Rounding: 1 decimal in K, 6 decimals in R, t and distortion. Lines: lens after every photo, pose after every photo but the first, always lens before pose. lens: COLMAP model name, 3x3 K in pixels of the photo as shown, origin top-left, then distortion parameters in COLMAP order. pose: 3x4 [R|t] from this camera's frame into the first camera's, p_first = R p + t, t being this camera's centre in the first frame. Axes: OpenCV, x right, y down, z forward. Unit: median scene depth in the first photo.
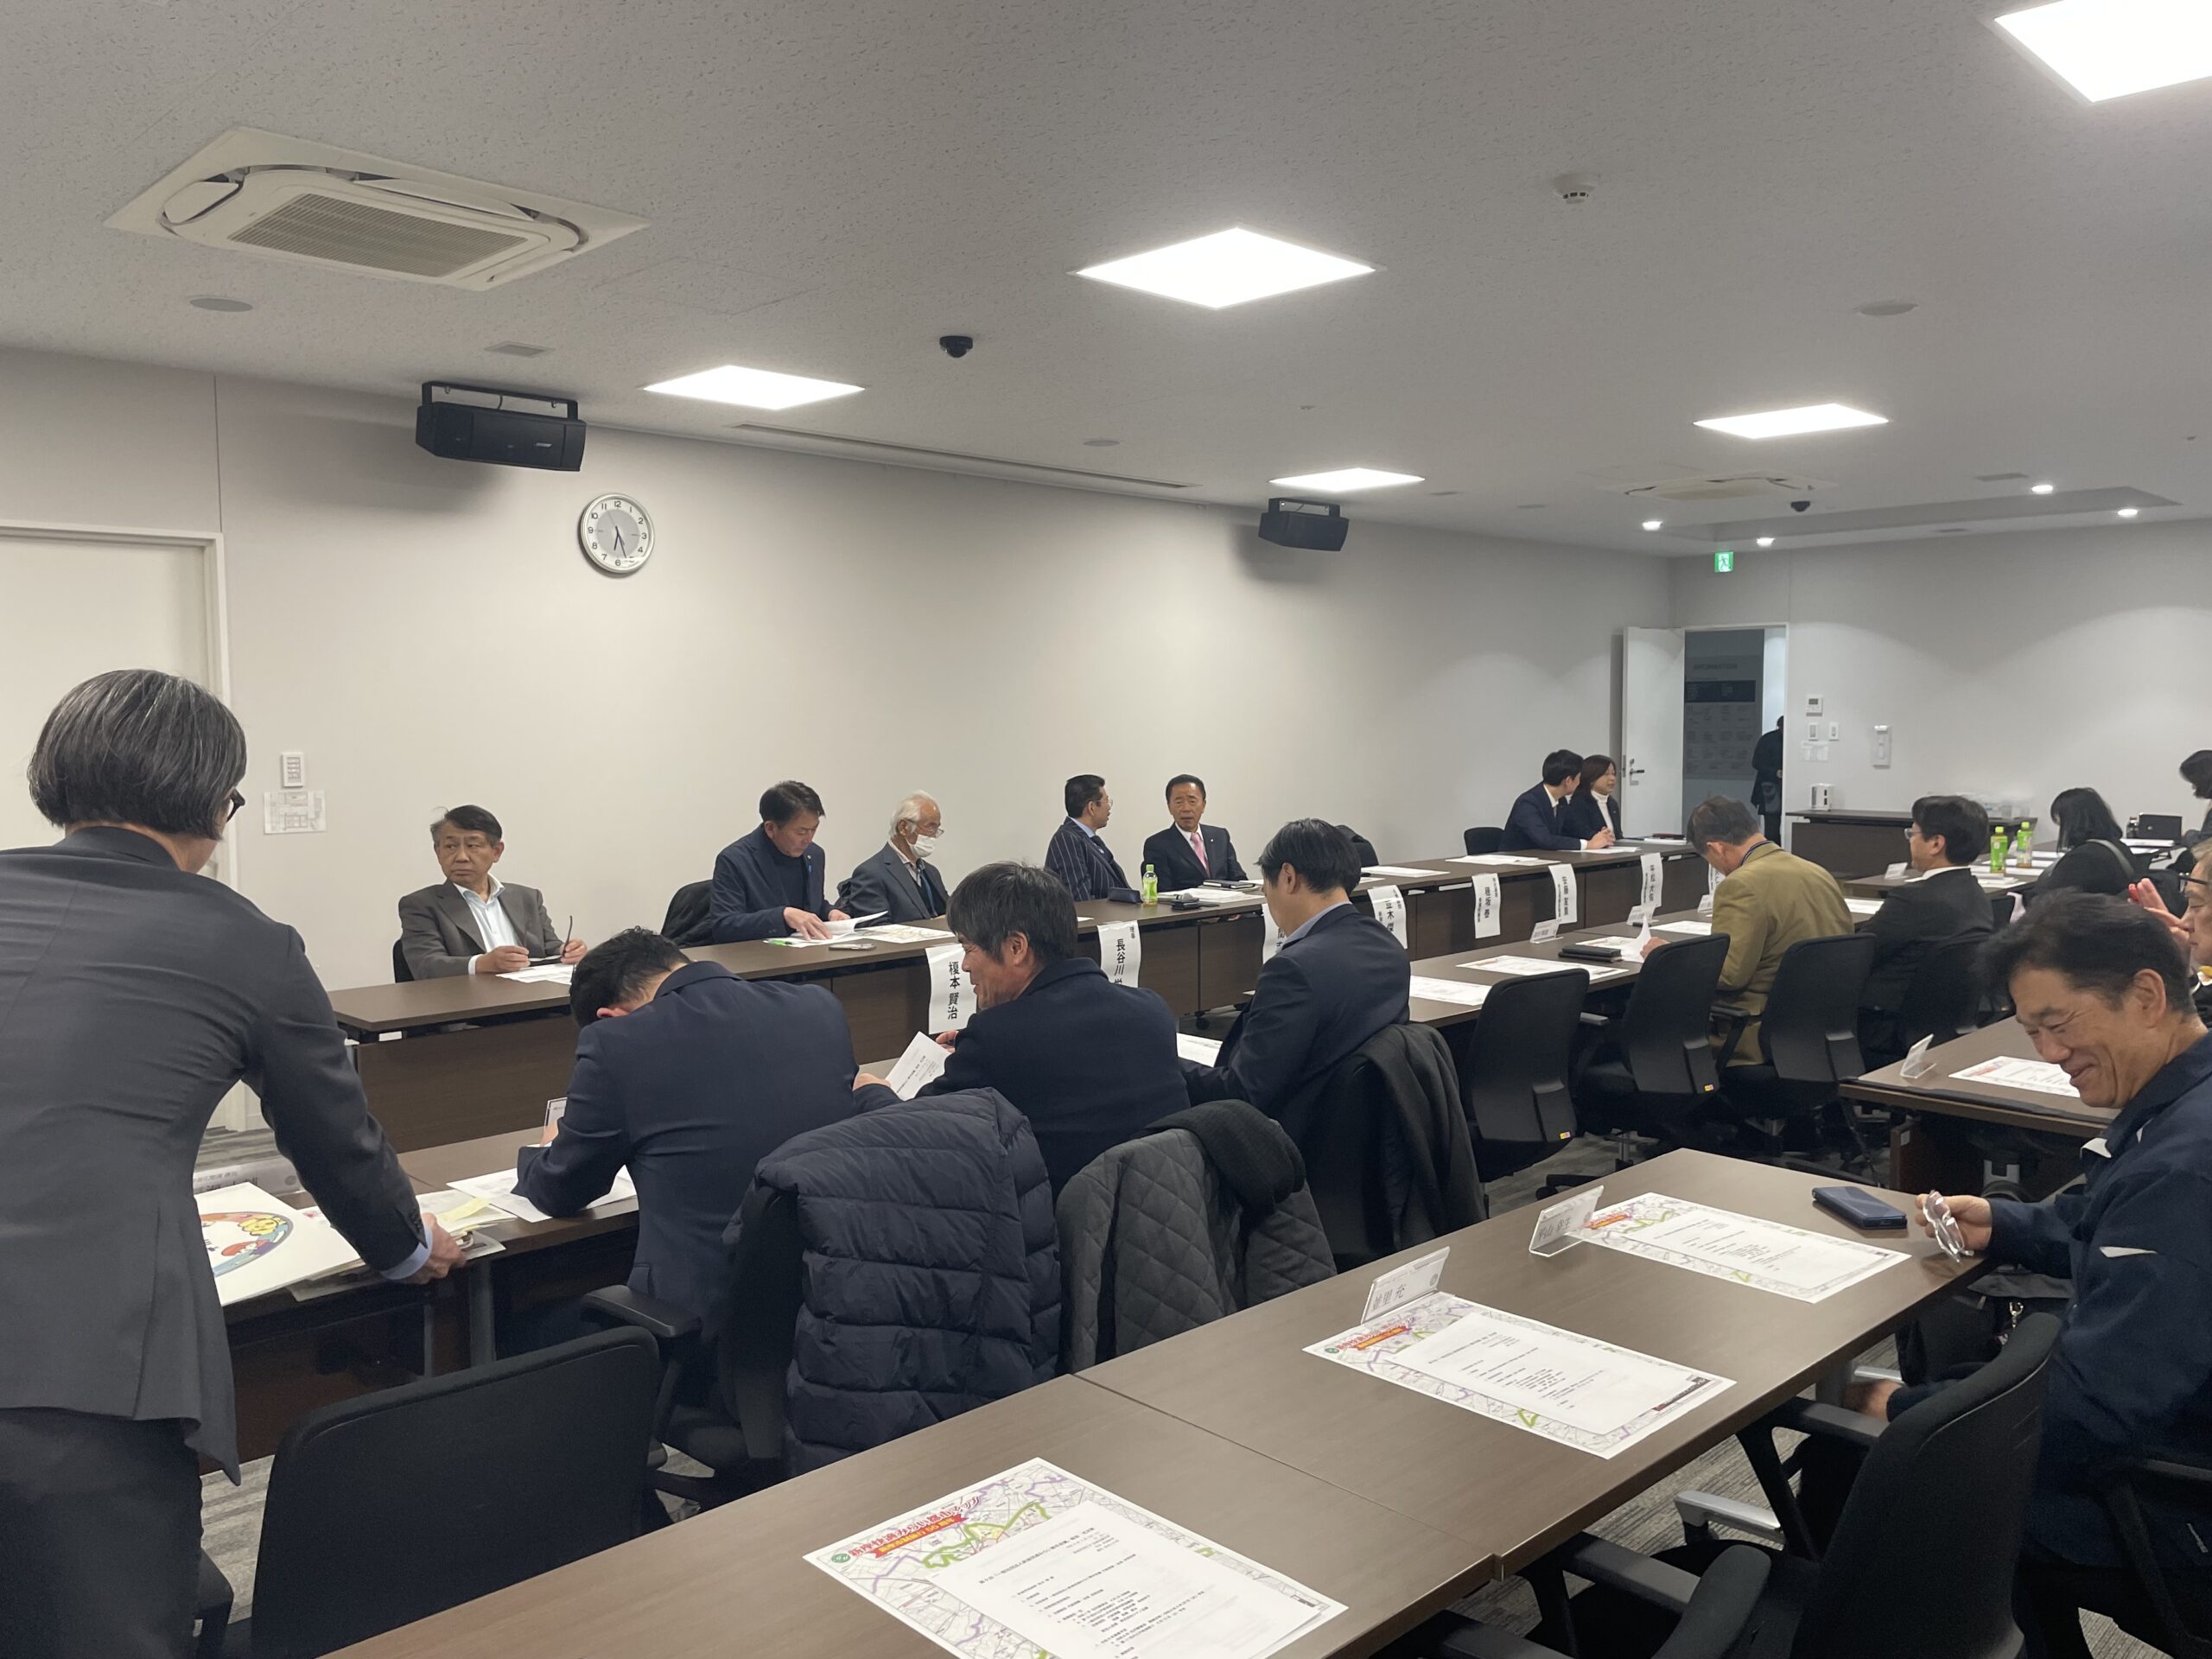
lens RADIAL K [[1669.7, 0, 1110.4], [0, 1669.7, 828.3], [0, 0, 1]] dist [0.108933, -0.133080]
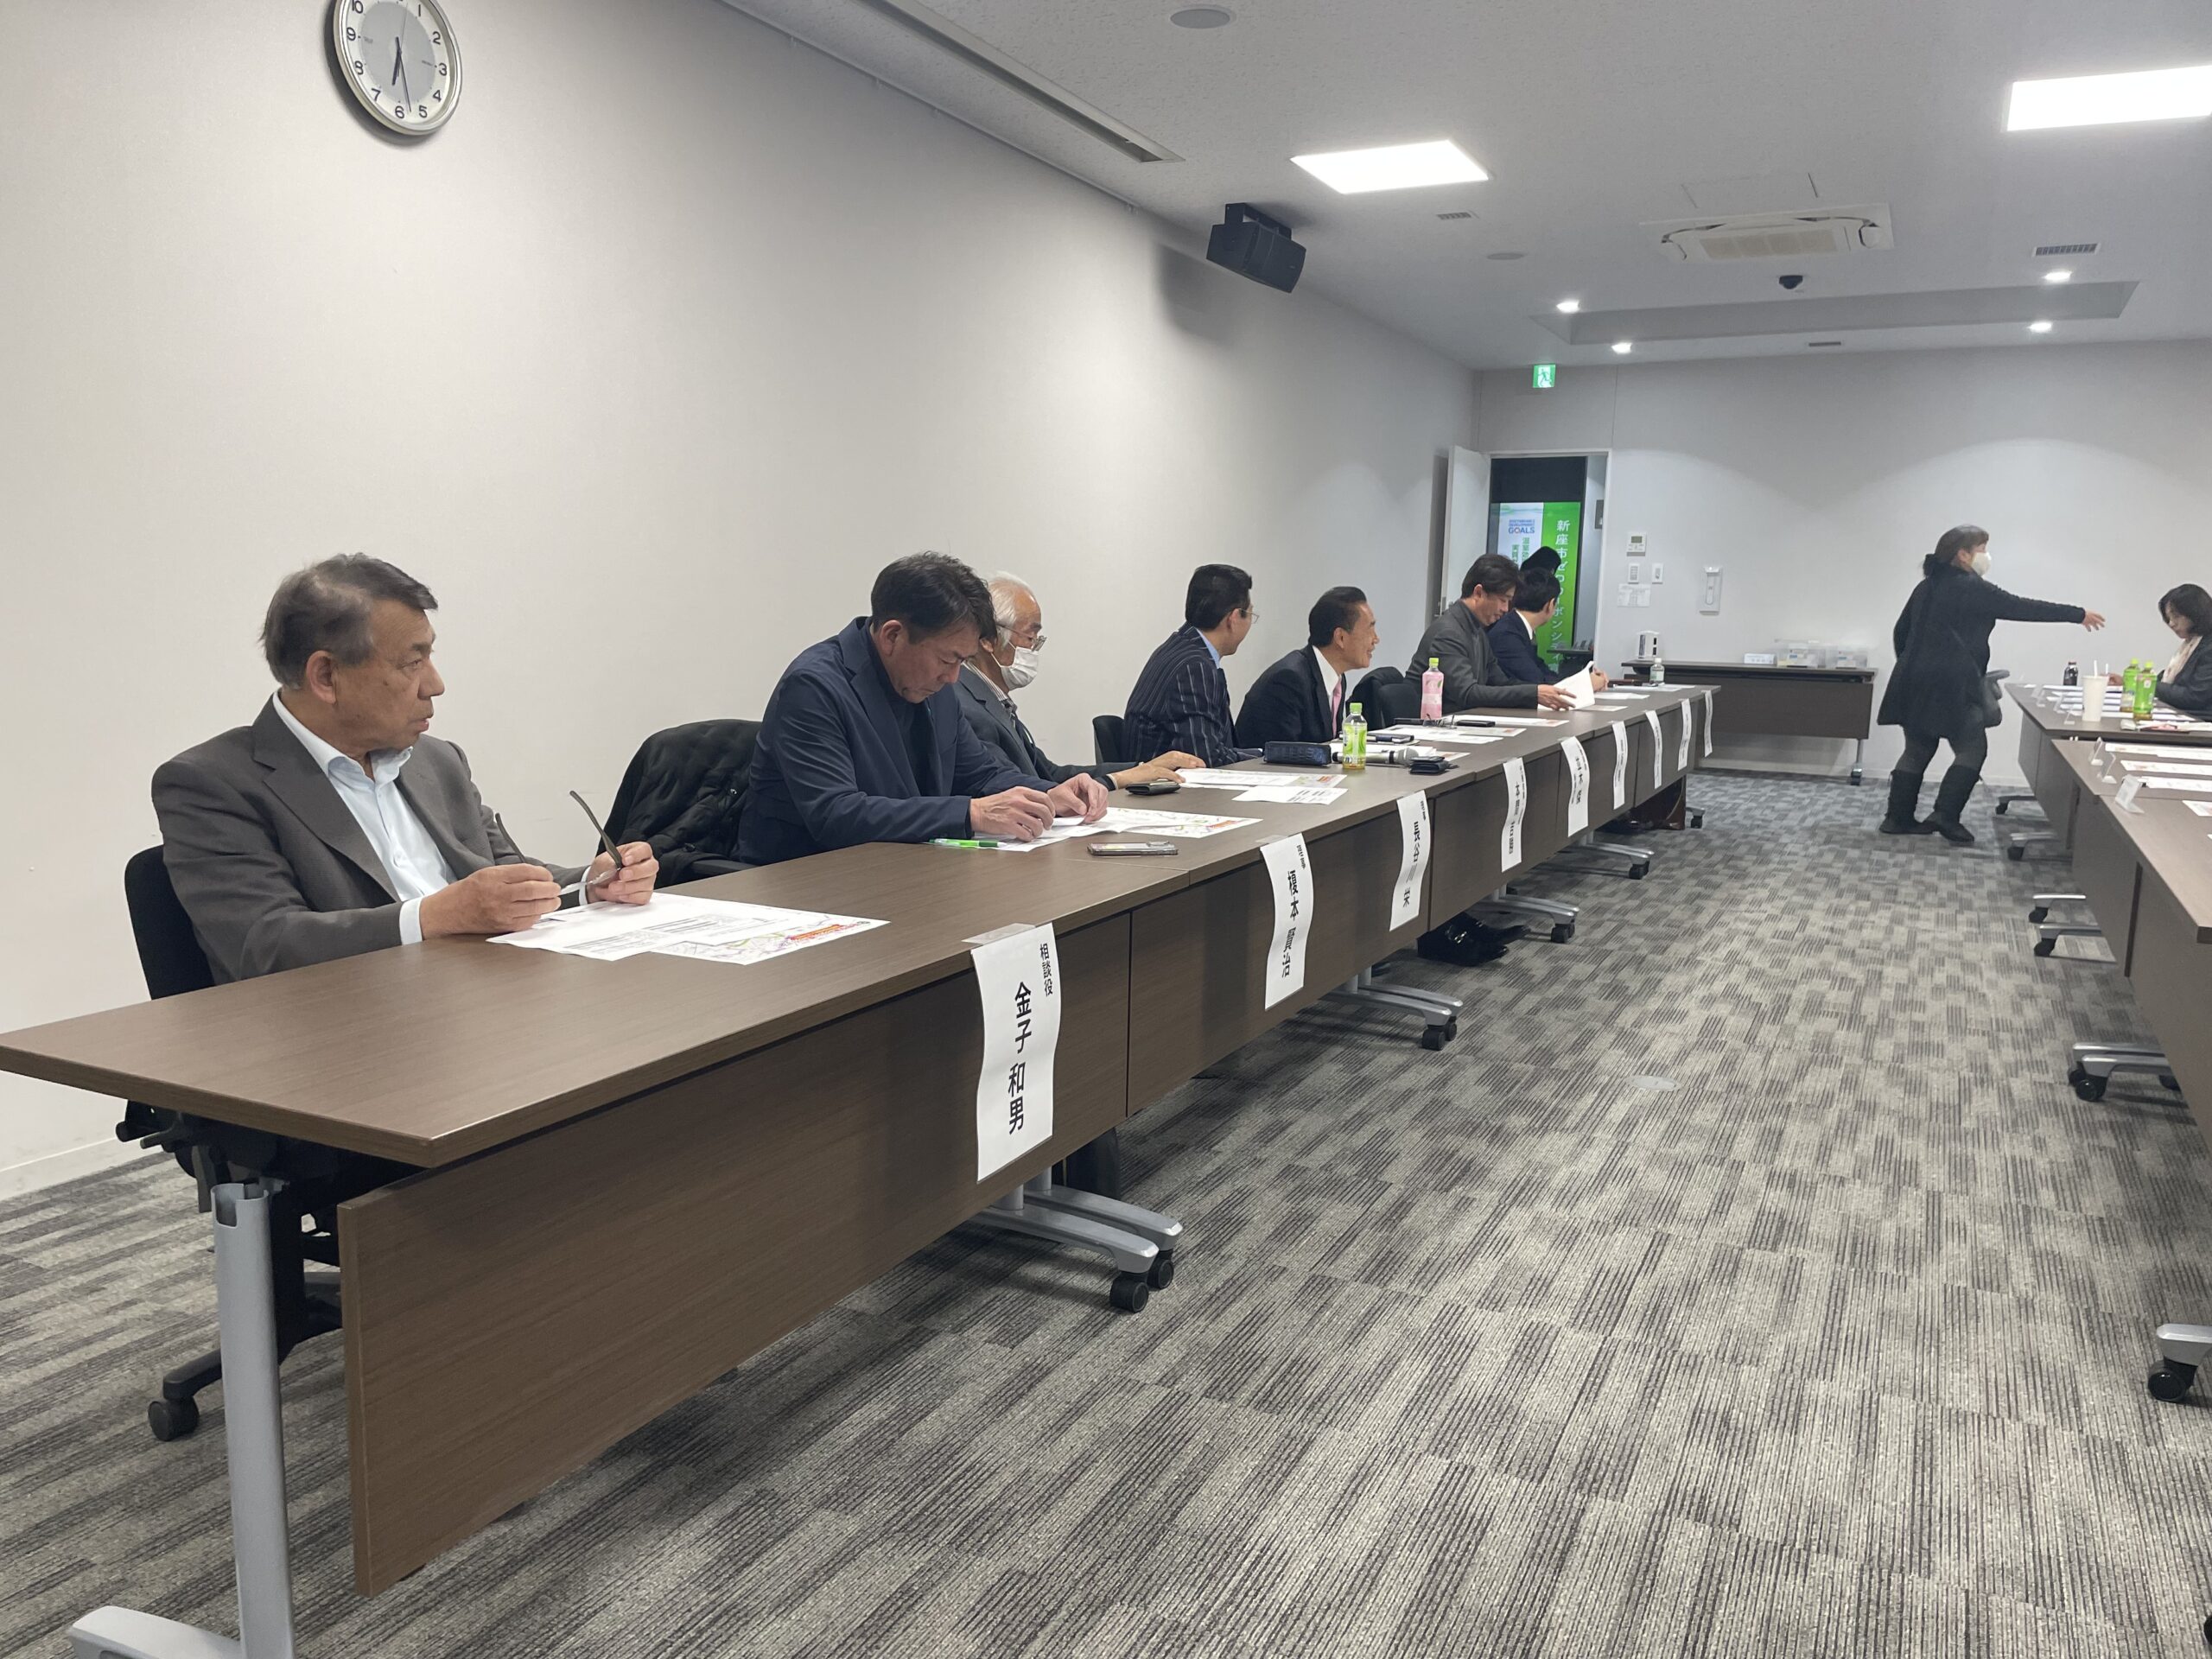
lens RADIAL K [[1674.3, 0, 1100.4], [0, 1674.3, 828.9], [0, 0, 1]] dist [0.108958, -0.137329]
pose [[0.946232, -0.024445, 0.322563, -0.302710], [0.001221, 0.997404, 0.072004, 0.026959], [-0.323485, -0.067739, 0.943805, 0.487854]]
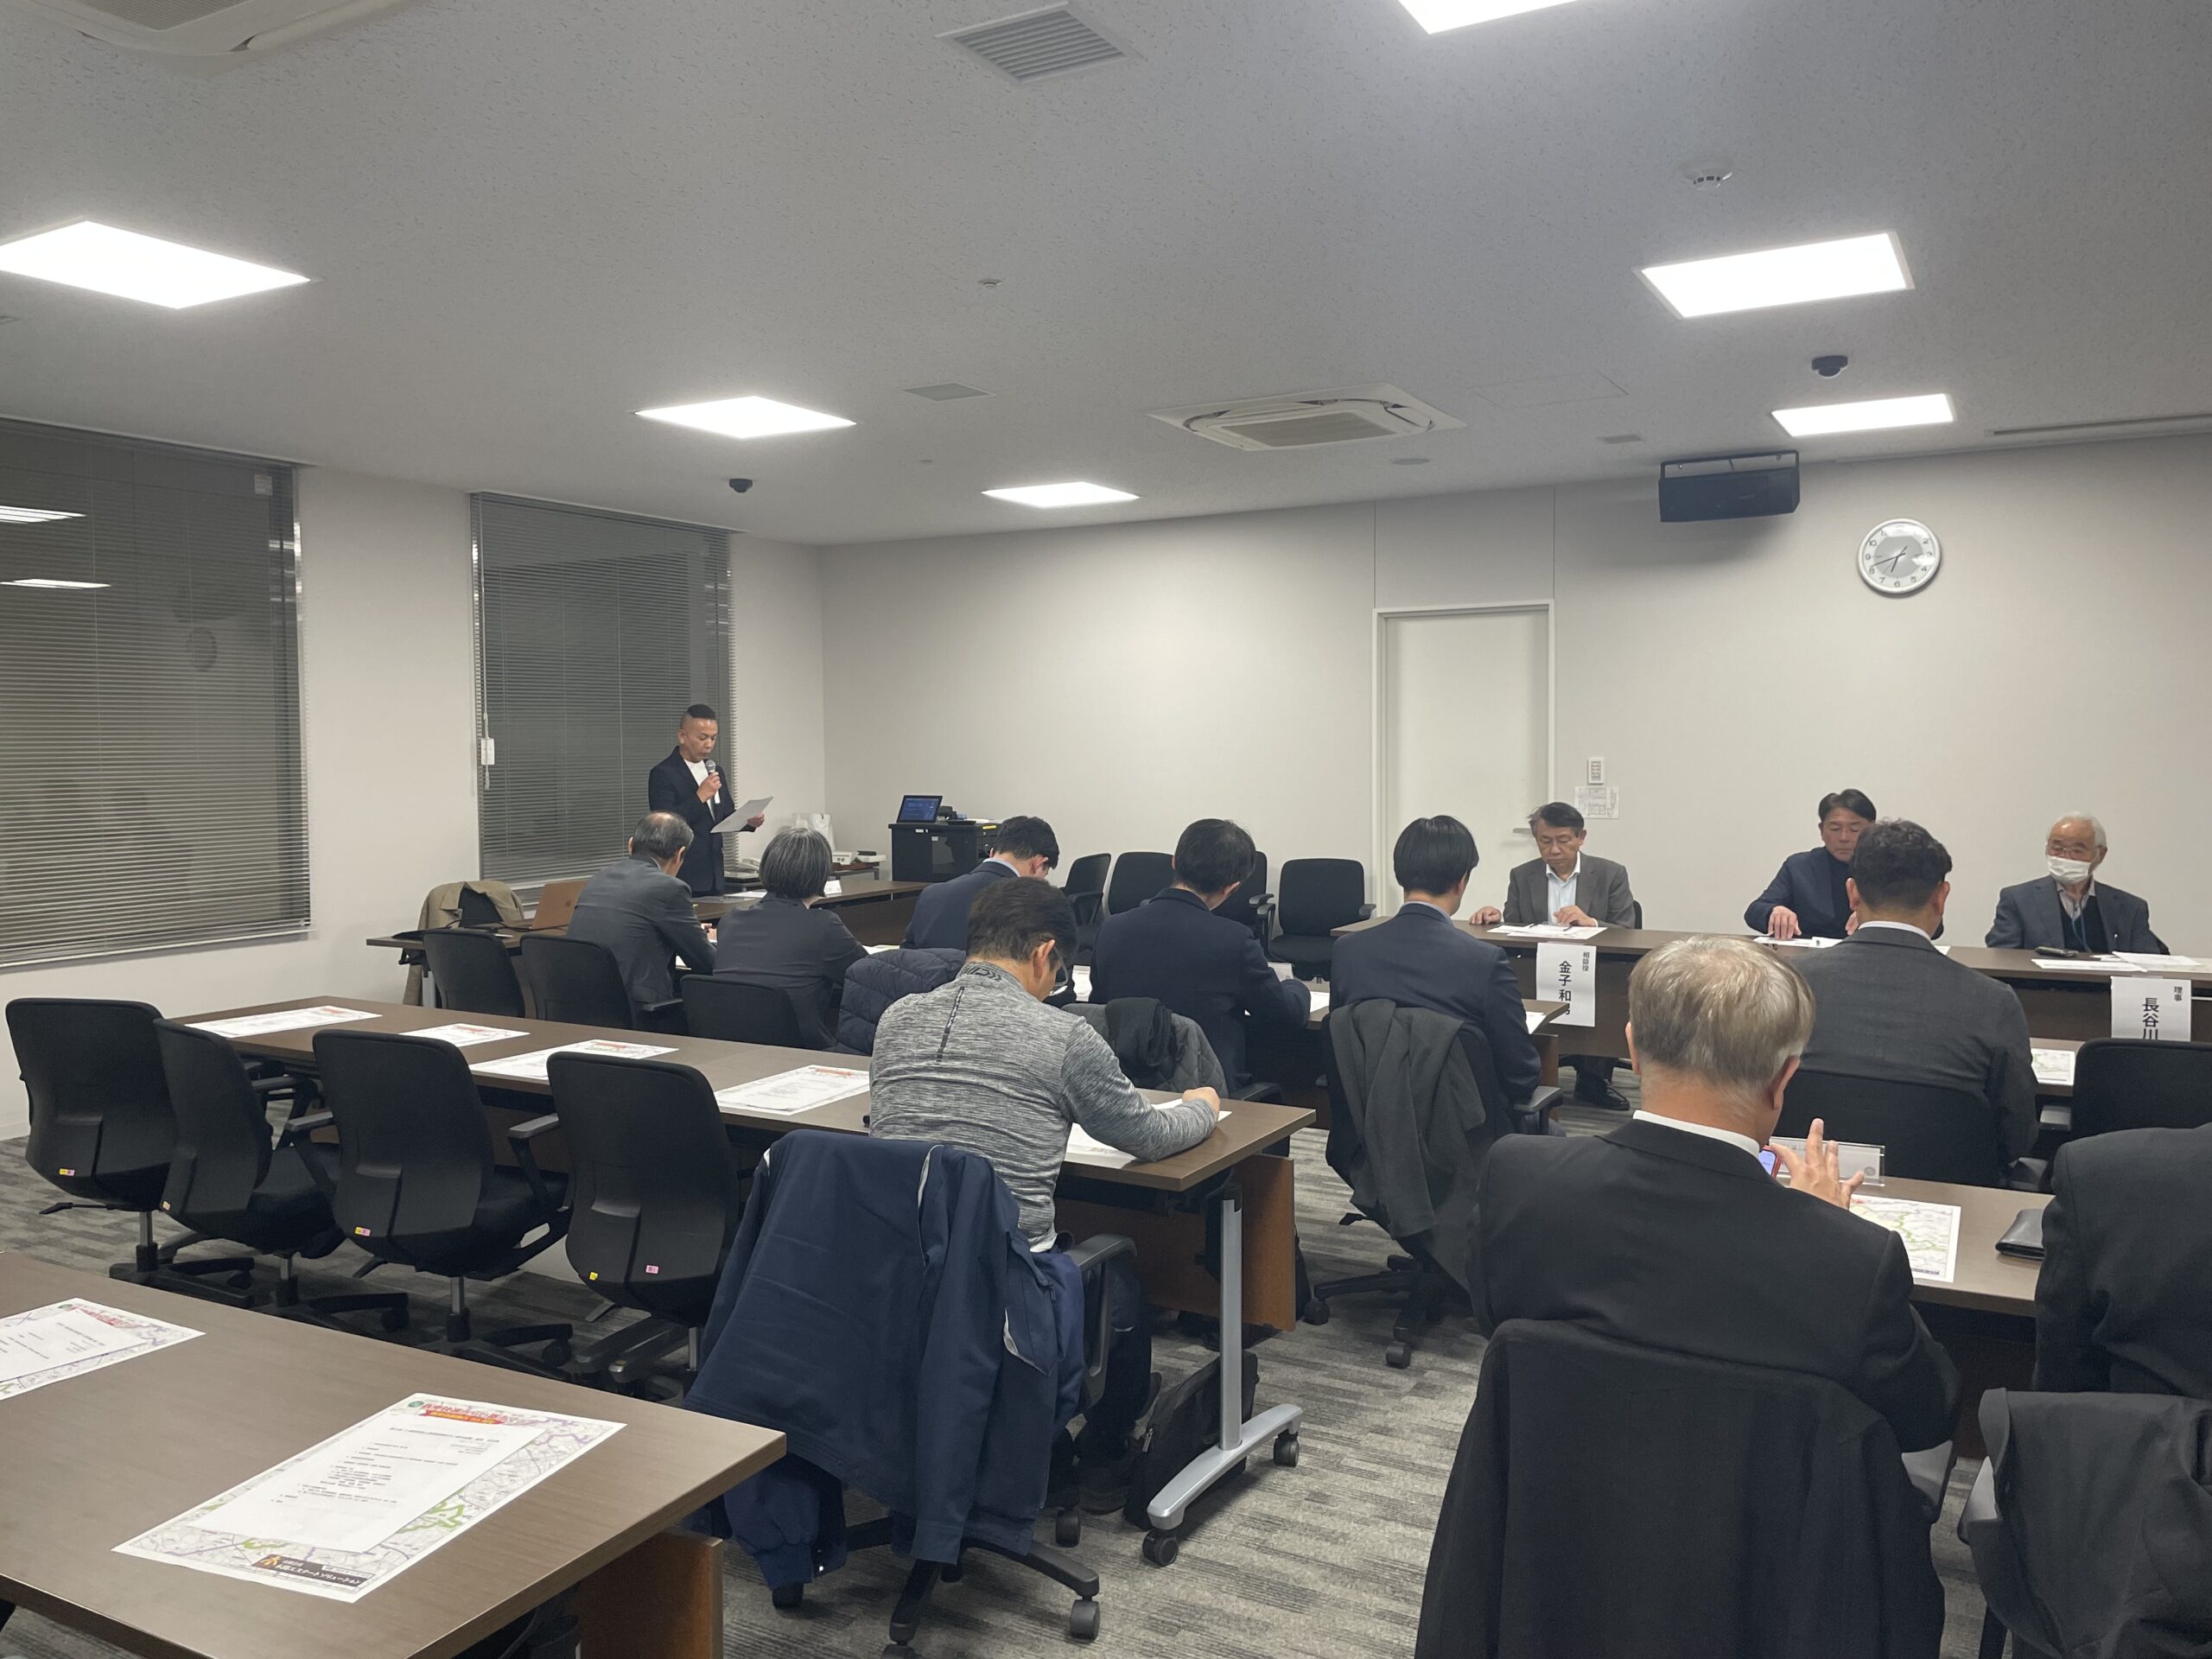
lens RADIAL K [[1674.3, 0, 1100.4], [0, 1674.3, 828.9], [0, 0, 1]] dist [0.108958, -0.137329]
pose [[0.276227, 0.055660, -0.959479, 0.693032], [-0.062876, 0.997229, 0.039748, -0.017679], [0.959034, 0.049349, 0.278961, 0.267272]]
